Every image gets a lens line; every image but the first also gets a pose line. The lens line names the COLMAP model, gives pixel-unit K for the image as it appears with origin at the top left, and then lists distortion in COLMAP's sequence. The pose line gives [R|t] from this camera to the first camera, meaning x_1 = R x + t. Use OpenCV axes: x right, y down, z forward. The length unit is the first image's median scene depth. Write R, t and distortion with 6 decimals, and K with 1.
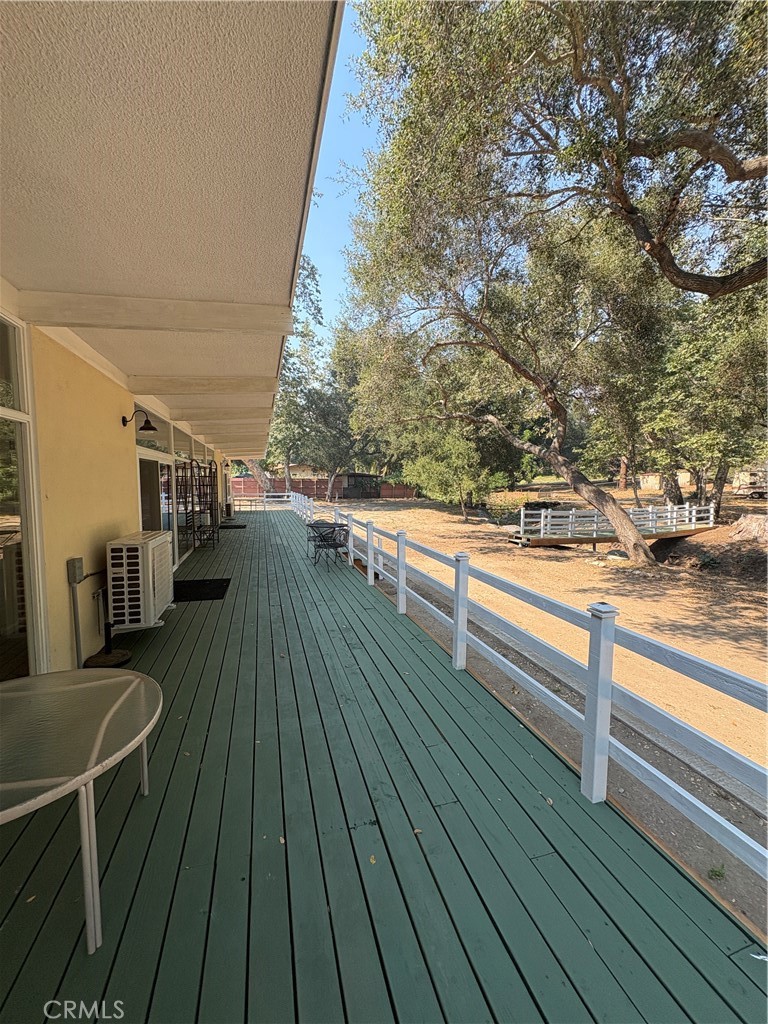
lens RADIAL K [[407.9, 0, 384.0], [0, 407.9, 512.0], [0, 0, 1]] dist [-0.000636, -0.000246]
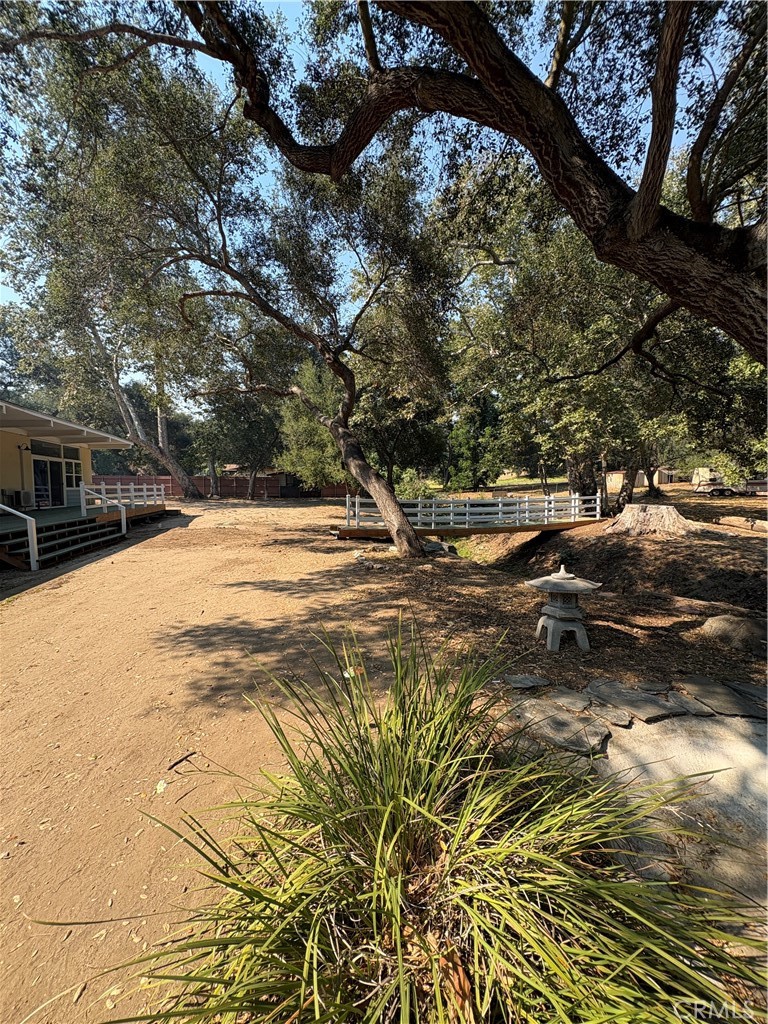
lens RADIAL K [[407.9, 0, 384.0], [0, 407.9, 512.0], [0, 0, 1]] dist [-0.000636, -0.000246]
pose [[0.999646, -0.002756, -0.026469, 1.001909], [0.002309, 0.999854, -0.016921, 0.092448], [0.026512, 0.016854, 0.999506, 0.314653]]
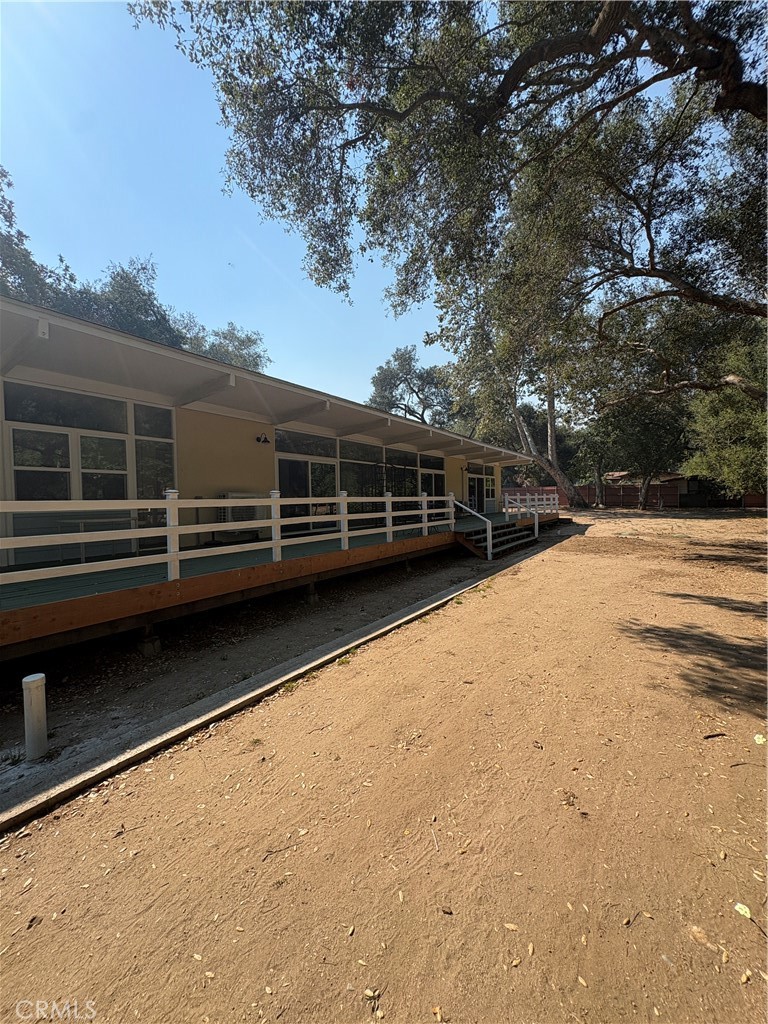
lens RADIAL K [[407.9, 0, 384.0], [0, 407.9, 512.0], [0, 0, 1]] dist [-0.000636, -0.000246]
pose [[0.638221, 0.009643, -0.769793, 0.912426], [-0.042508, 0.998838, -0.022730, 0.106613], [0.768679, 0.047229, 0.637889, 0.151537]]
